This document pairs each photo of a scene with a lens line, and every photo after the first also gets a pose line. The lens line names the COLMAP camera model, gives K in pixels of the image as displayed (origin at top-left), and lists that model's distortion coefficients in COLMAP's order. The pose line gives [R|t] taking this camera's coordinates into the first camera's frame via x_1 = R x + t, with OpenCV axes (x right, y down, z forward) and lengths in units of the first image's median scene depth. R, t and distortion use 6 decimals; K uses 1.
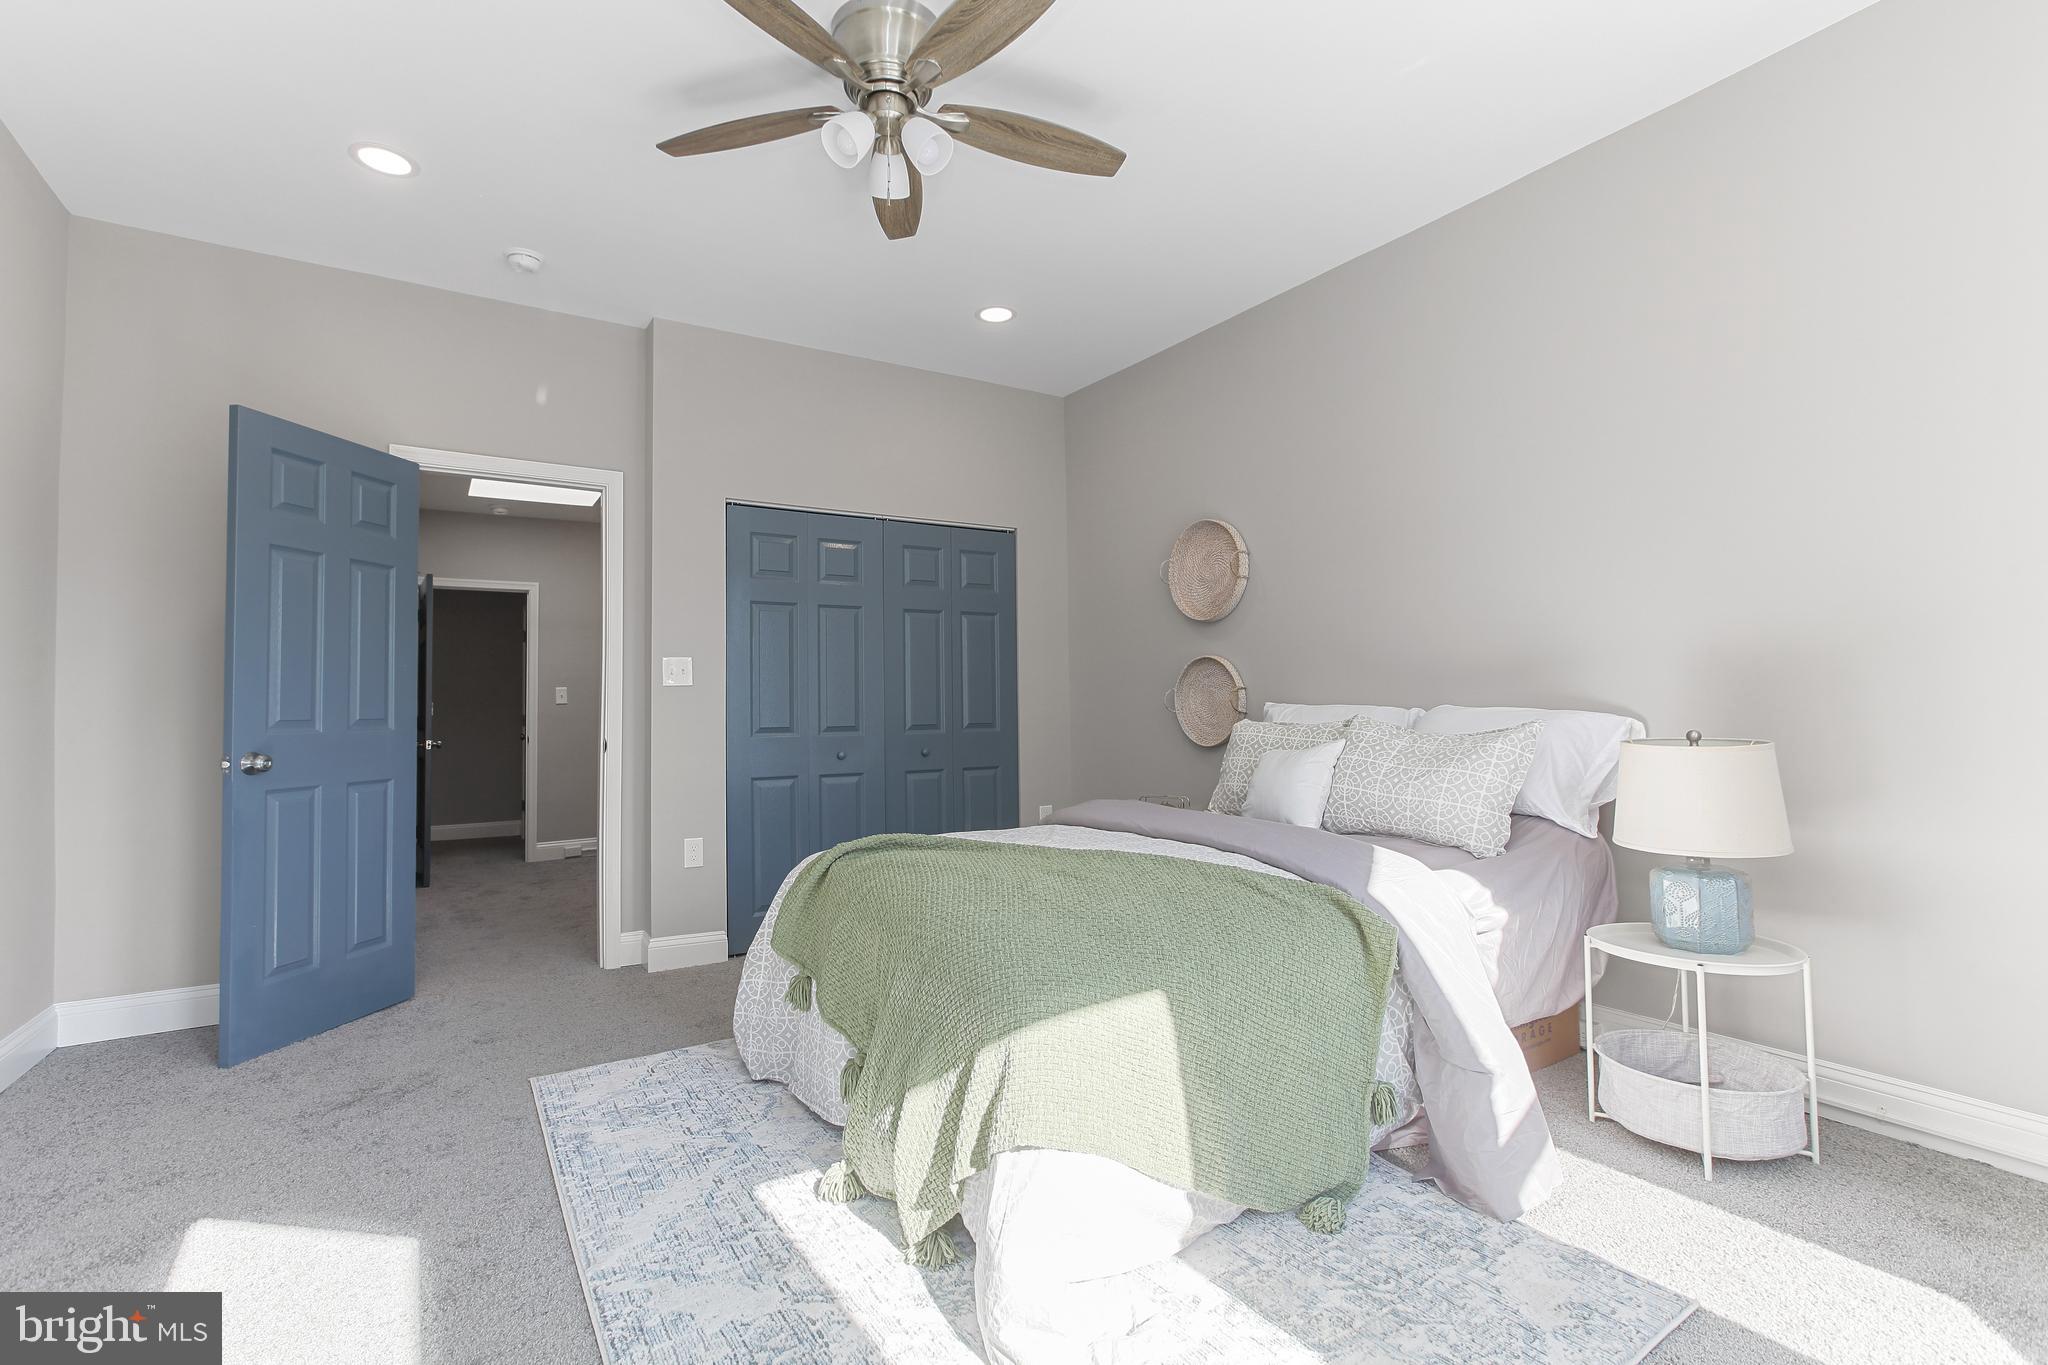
lens RADIAL K [[919.9, 0, 1013.1], [0, 919.9, 680.4], [0, 0, 1]] dist [-0.022767, 0.011664]
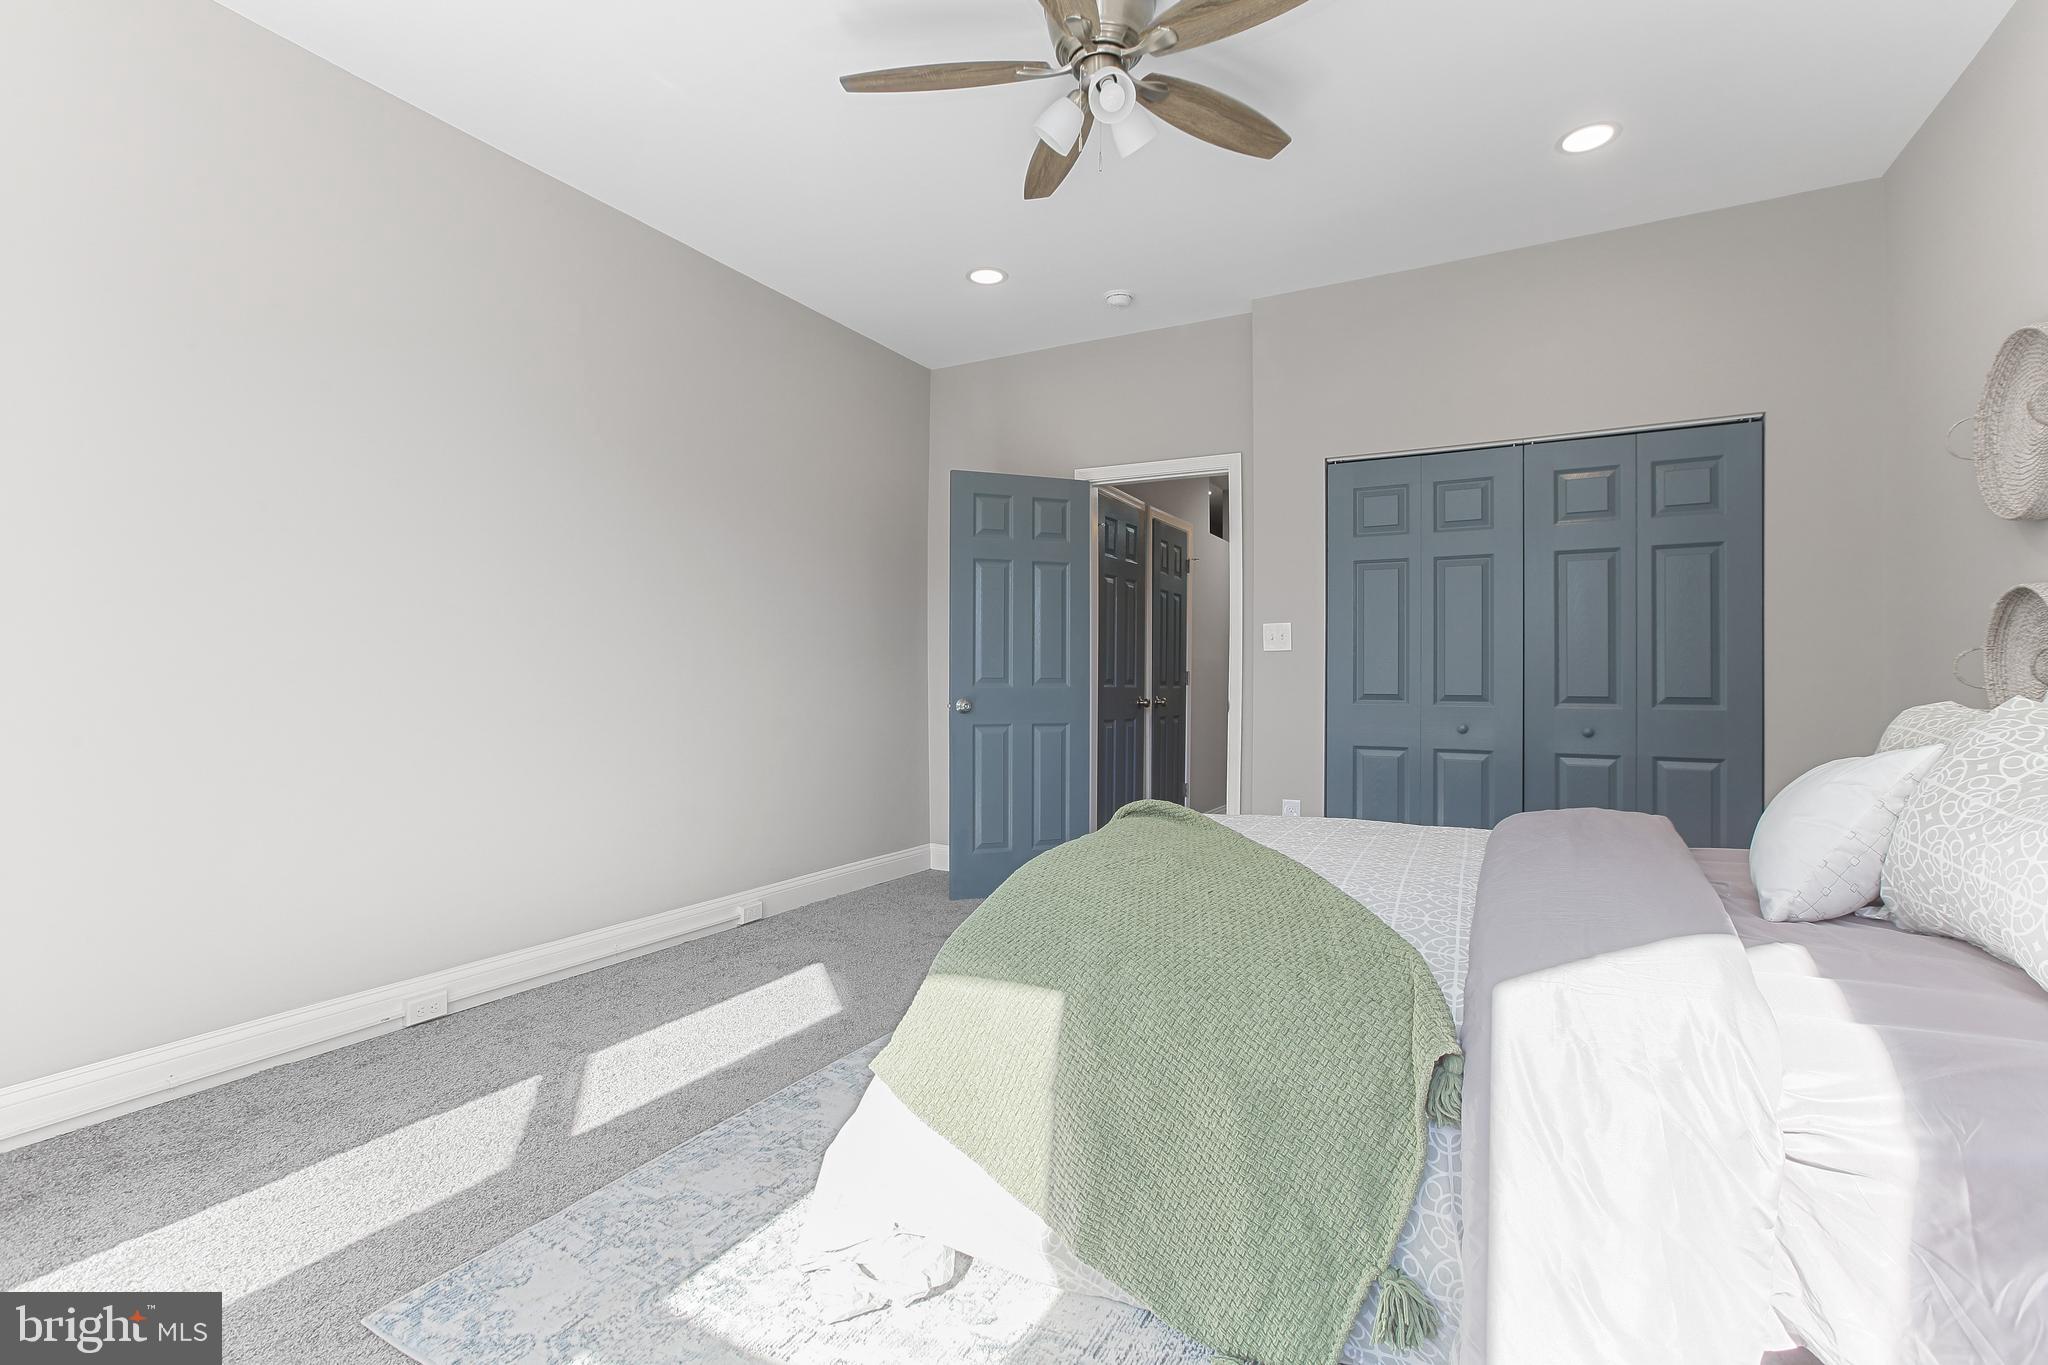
lens RADIAL K [[919.9, 0, 1017.7], [0, 919.9, 677.3], [0, 0, 1]] dist [-0.022767, 0.011664]
pose [[0.499803, 0.013801, -0.866029, 0.373710], [0.018435, 0.999477, 0.026566, 0.003125], [0.865943, -0.029243, 0.499287, 0.220668]]
